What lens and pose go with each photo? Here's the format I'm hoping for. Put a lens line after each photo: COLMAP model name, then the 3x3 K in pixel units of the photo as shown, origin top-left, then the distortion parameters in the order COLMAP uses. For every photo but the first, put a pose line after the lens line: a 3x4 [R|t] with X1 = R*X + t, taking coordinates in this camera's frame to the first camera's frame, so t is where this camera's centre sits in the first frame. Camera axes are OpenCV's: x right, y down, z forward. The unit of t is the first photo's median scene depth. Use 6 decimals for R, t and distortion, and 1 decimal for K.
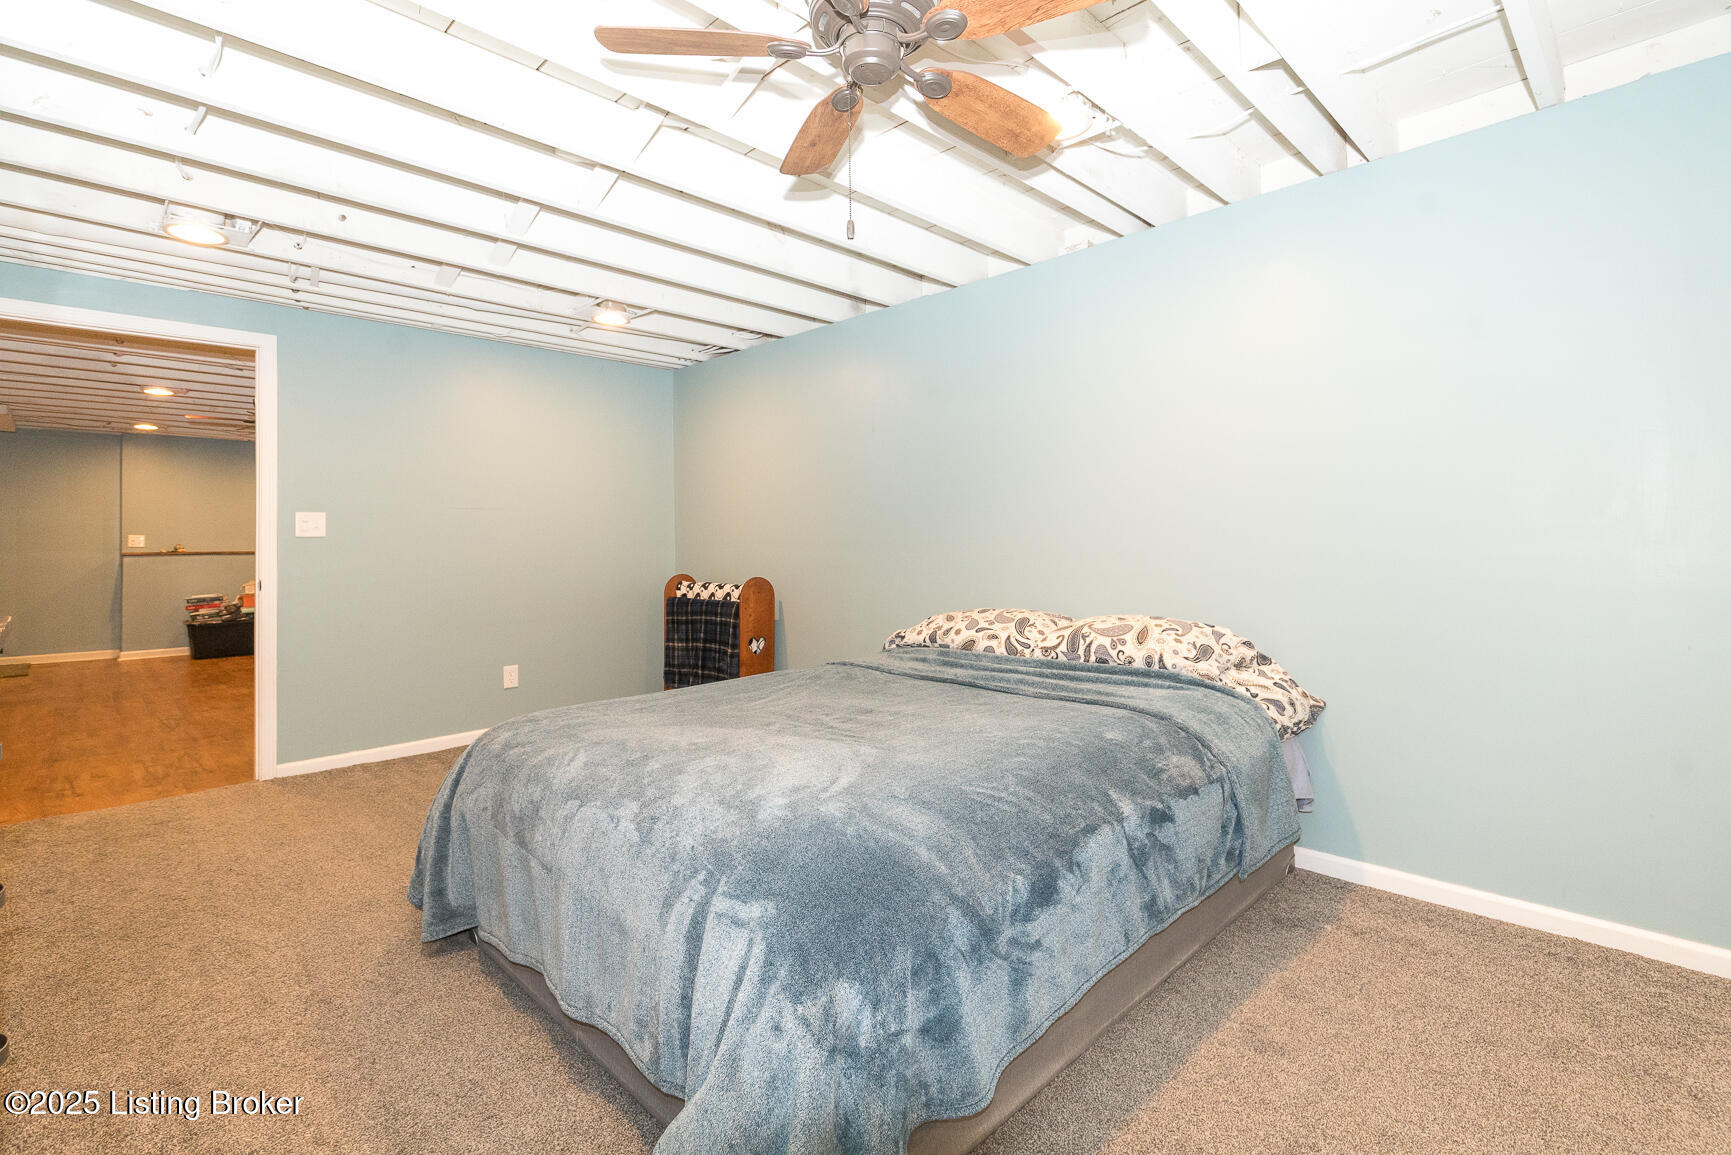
lens RADIAL K [[784.0, 0, 845.9], [0, 784.0, 532.7], [0, 0, 1]] dist [0.011283, -0.002466]
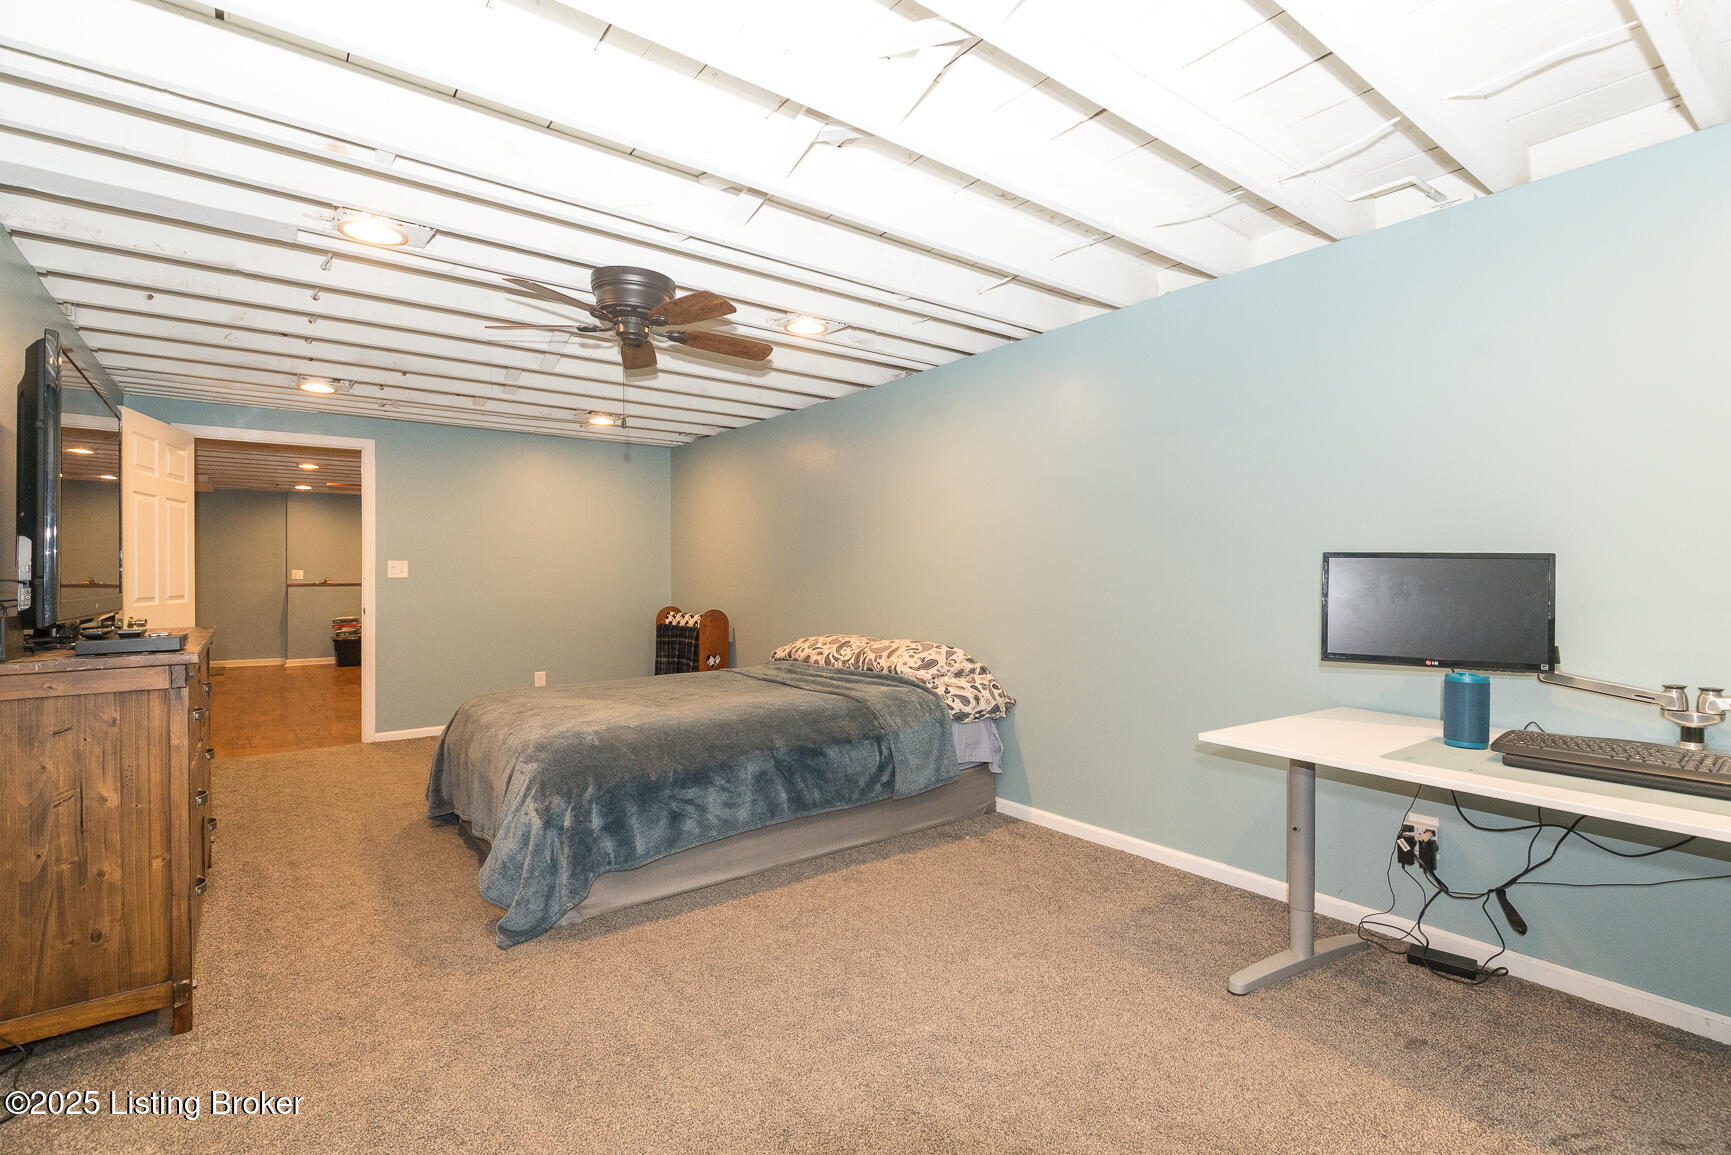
lens RADIAL K [[784.0, 0, 864.1], [0, 784.0, 575.5], [0, 0, 1]] dist [0.011283, -0.002466]
pose [[0.992877, 0.007933, -0.118880, 0.408334], [-0.006175, 0.999866, 0.015150, -0.031119], [0.118984, -0.014308, 0.992793, -0.395846]]
